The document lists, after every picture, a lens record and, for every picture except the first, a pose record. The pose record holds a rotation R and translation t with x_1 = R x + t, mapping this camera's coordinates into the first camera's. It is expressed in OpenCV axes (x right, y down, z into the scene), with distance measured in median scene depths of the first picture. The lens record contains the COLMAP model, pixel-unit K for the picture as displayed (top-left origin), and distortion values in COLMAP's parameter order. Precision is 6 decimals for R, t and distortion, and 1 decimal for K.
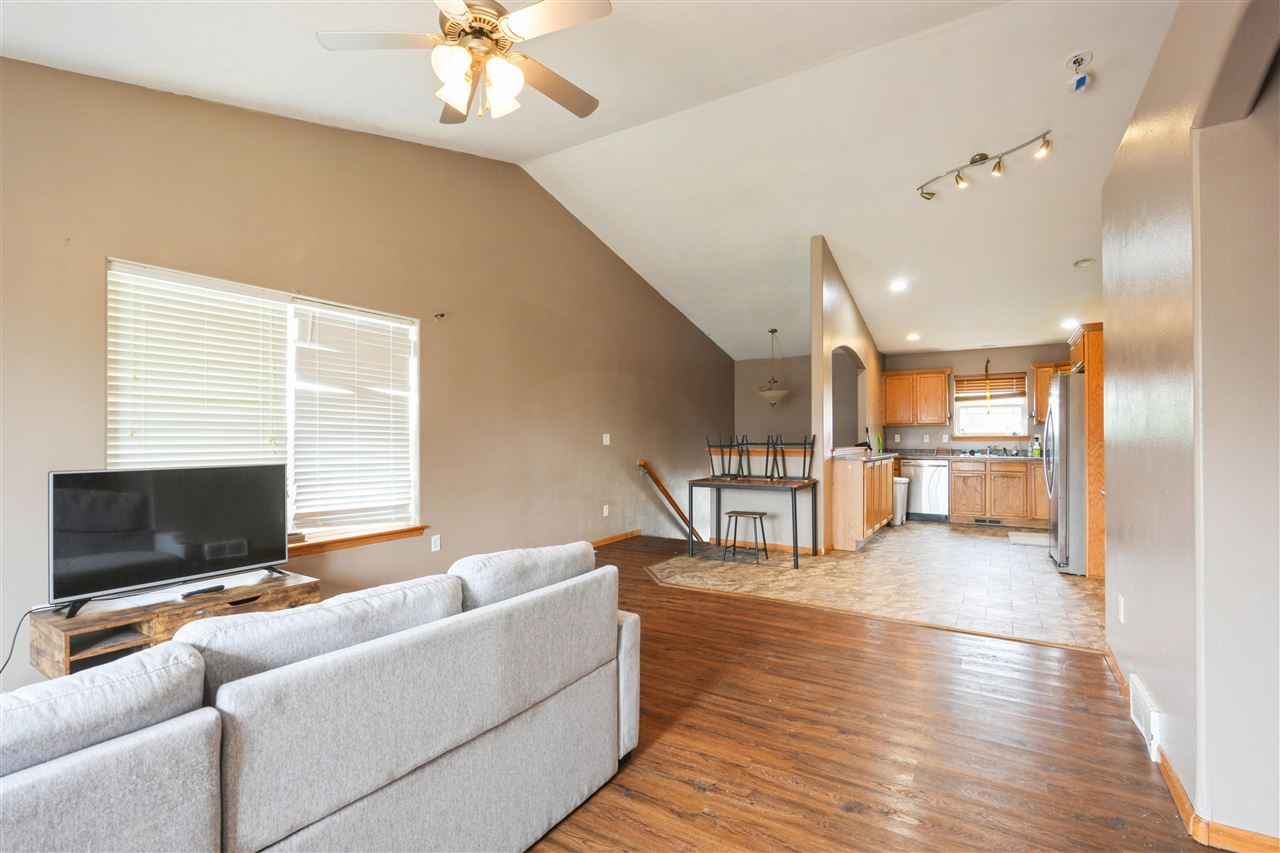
lens RADIAL K [[576.6, 0, 637.6], [0, 576.6, 431.9], [0, 0, 1]] dist [-0.003526, -0.000029]
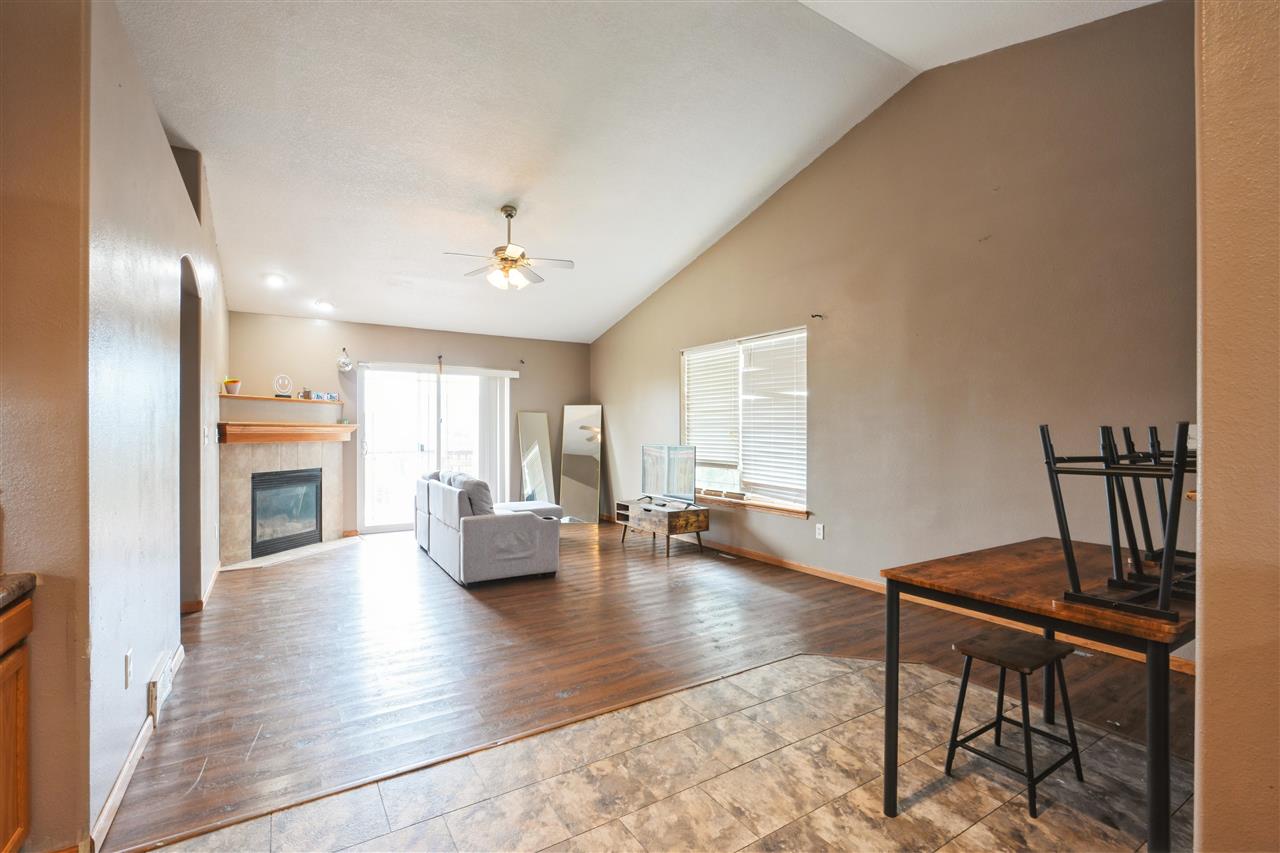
lens RADIAL K [[570.2, 0, 640.0], [0, 570.2, 426.5], [0, 0, 1]] dist [-0.017104, 0.000177]
pose [[-0.427962, -0.004056, -0.903788, 0.553533], [0.012235, 0.999872, -0.010280, 0.005509], [0.903714, -0.015458, -0.427858, 0.866126]]
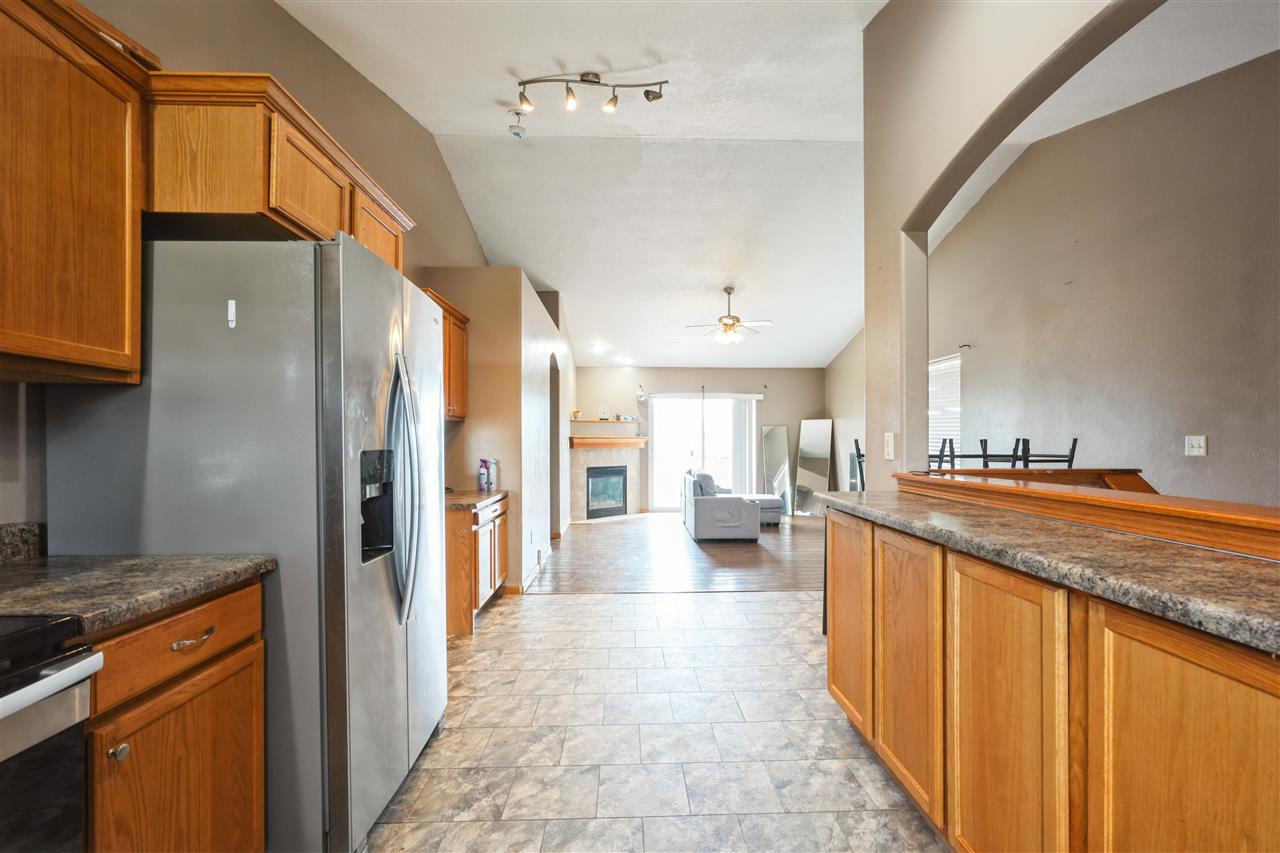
lens RADIAL K [[576.6, 0, 637.6], [0, 576.6, 431.9], [0, 0, 1]] dist [-0.003526, -0.000029]
pose [[-0.833531, -0.005109, -0.552449, 0.719983], [0.009493, 0.999677, -0.023568, 0.007979], [0.552391, -0.024889, -0.833214, 1.238530]]
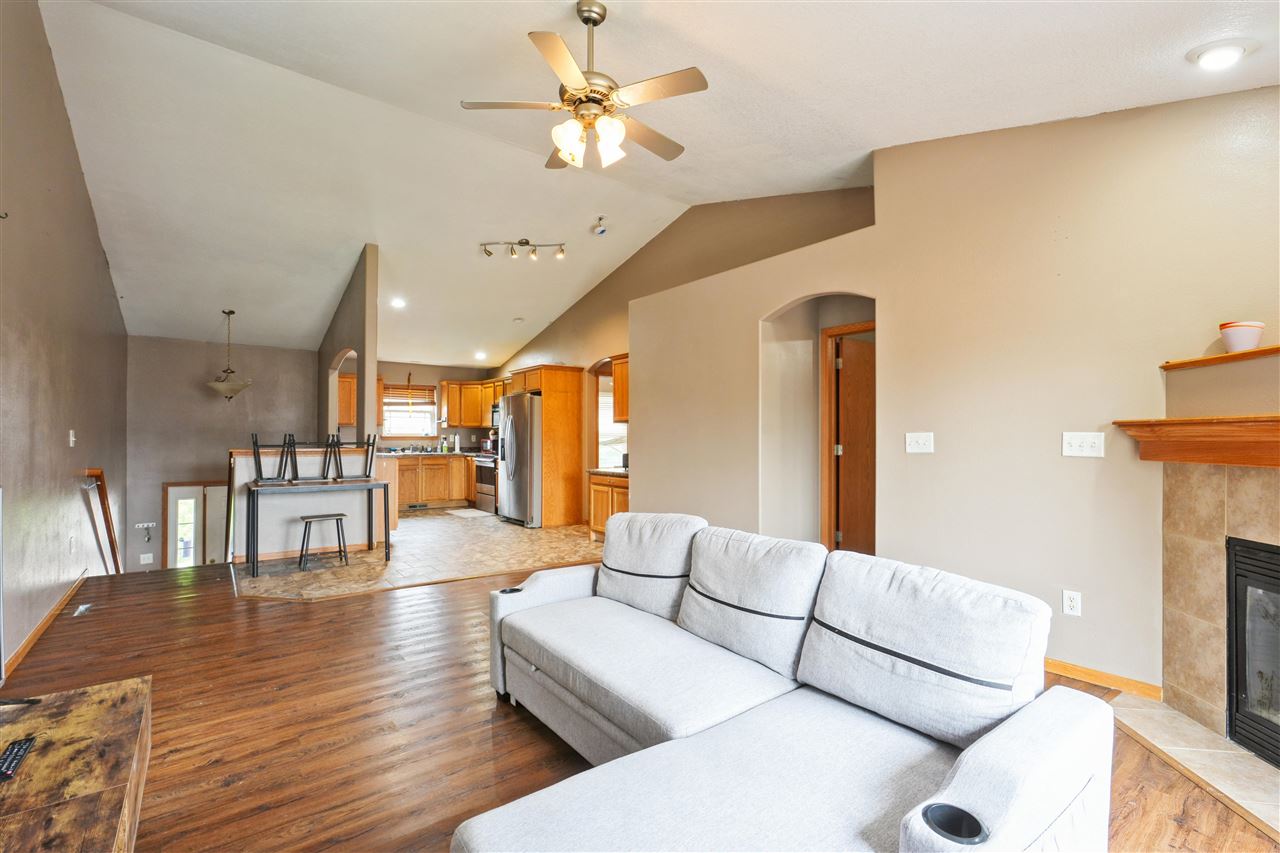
lens RADIAL K [[576.6, 0, 637.6], [0, 576.6, 431.9], [0, 0, 1]] dist [-0.003526, -0.000029]
pose [[0.347457, 0.012990, 0.937606, -0.472441], [-0.014286, 0.999861, -0.008559, 0.002209], [-0.937587, -0.010421, 0.347594, 0.174141]]
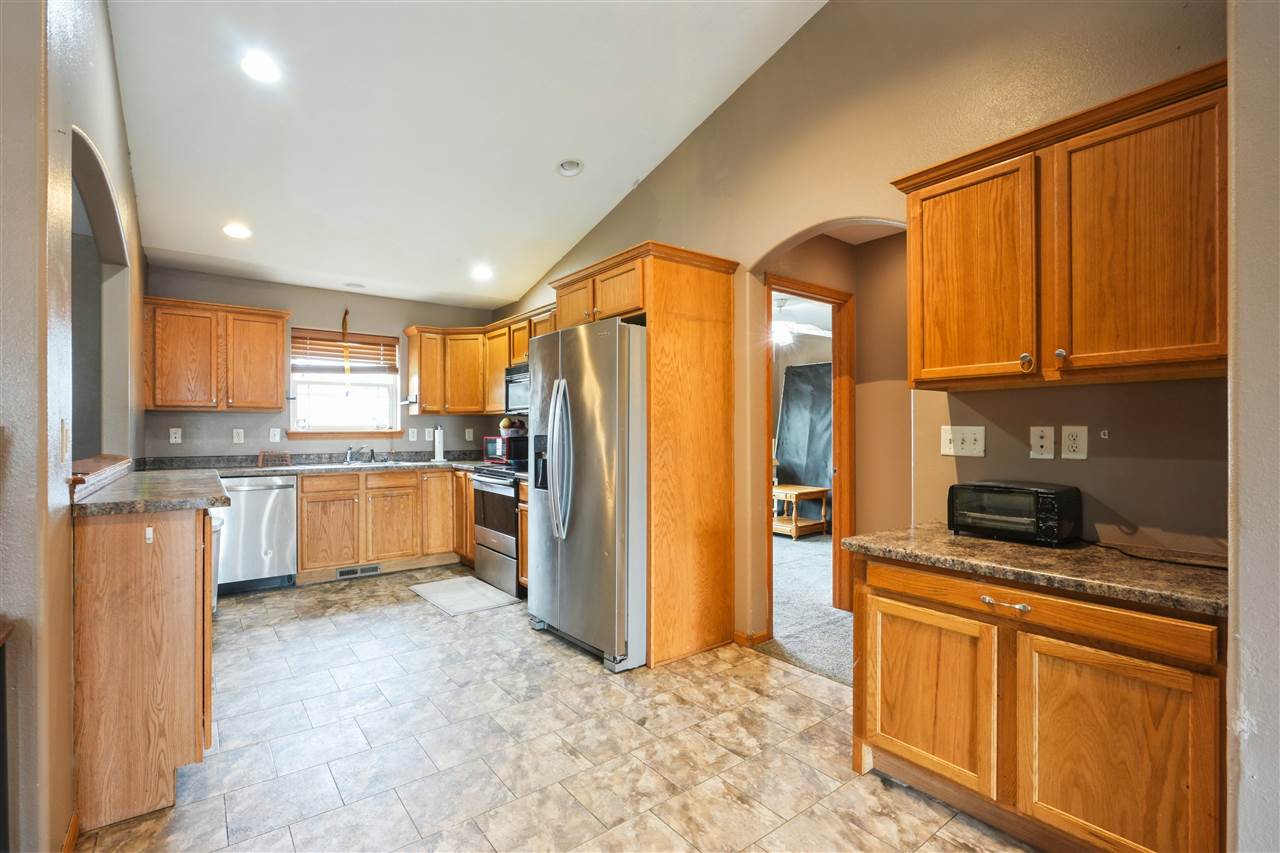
lens RADIAL K [[576.6, 0, 637.6], [0, 576.6, 431.9], [0, 0, 1]] dist [-0.003526, -0.000029]
pose [[0.340054, -0.000039, 0.940406, 0.167218], [-0.010165, 0.999941, 0.003717, 0.003064], [-0.940351, -0.010823, 0.340034, 0.643987]]
